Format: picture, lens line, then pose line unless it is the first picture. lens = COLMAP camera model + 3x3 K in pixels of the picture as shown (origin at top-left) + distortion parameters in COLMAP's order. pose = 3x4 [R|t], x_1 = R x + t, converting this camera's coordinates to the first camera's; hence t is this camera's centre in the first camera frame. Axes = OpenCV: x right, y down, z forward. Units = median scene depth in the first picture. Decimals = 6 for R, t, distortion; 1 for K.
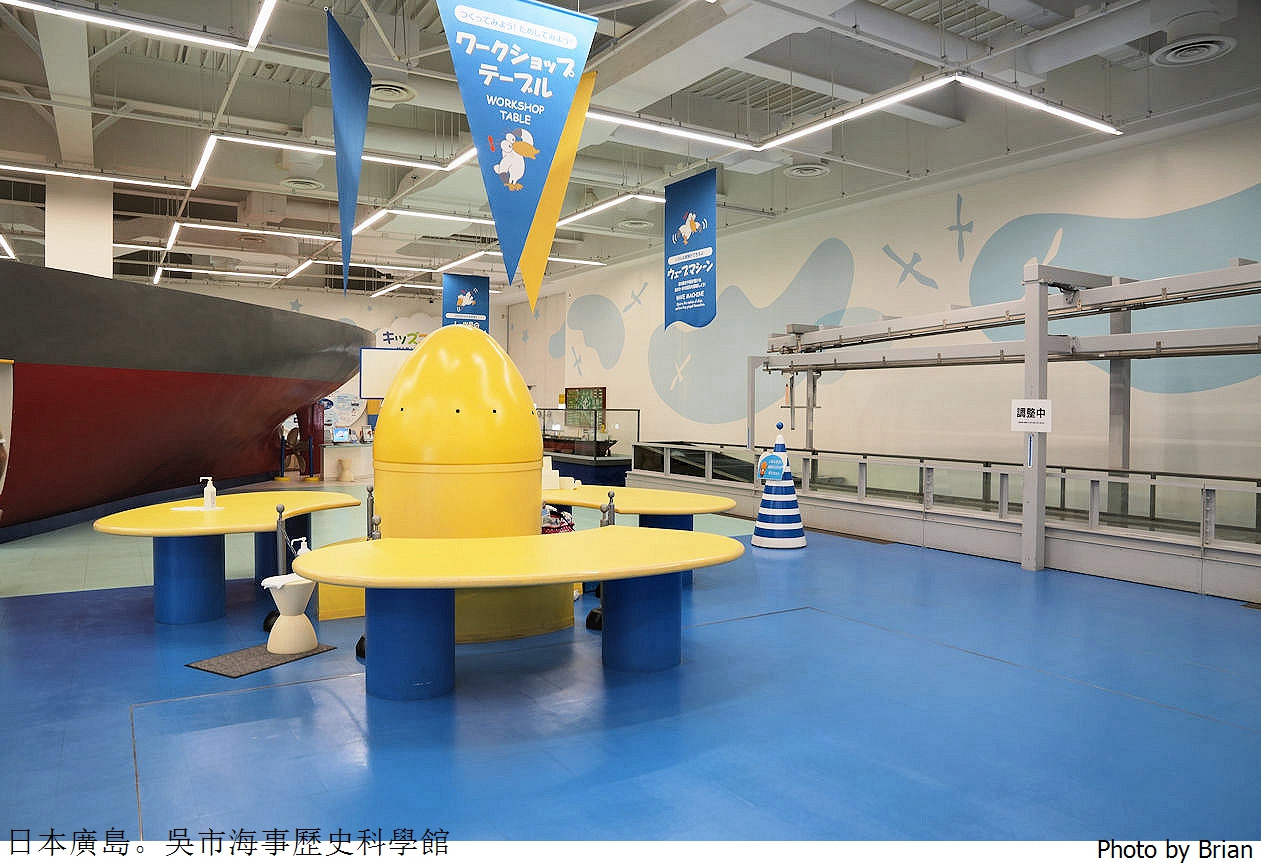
lens RADIAL K [[870.9, 0, 637.0], [0, 870.9, 424.8], [0, 0, 1]] dist [-0.060171, 0.002508]
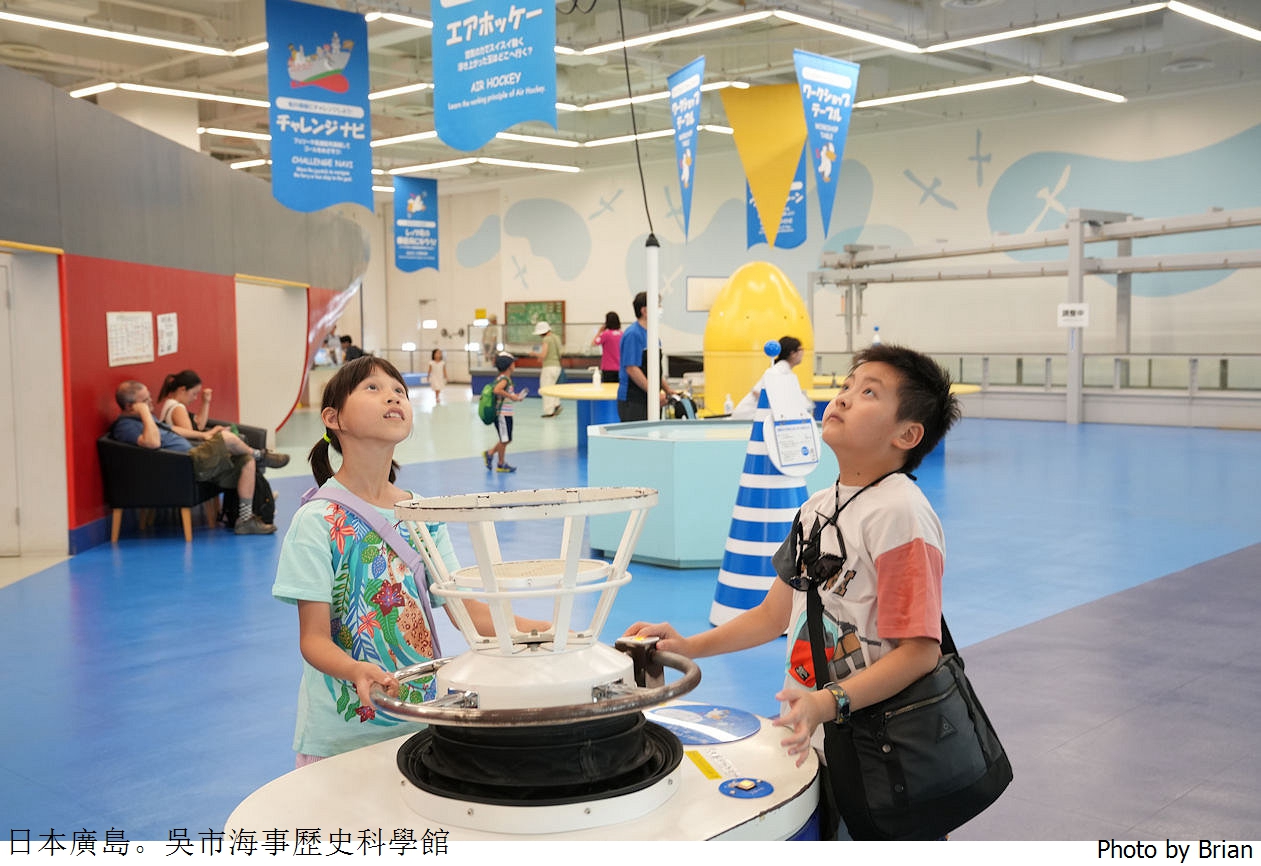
lens RADIAL K [[1337.0, 0, 625.3], [0, 1337.0, 436.1], [0, 0, 1]] dist [0.085770, 0.000000]
pose [[0.966733, -0.041049, 0.252474, -0.749226], [0.025439, 0.997575, 0.064788, 0.022607], [-0.254521, -0.056210, 0.965432, -0.886466]]
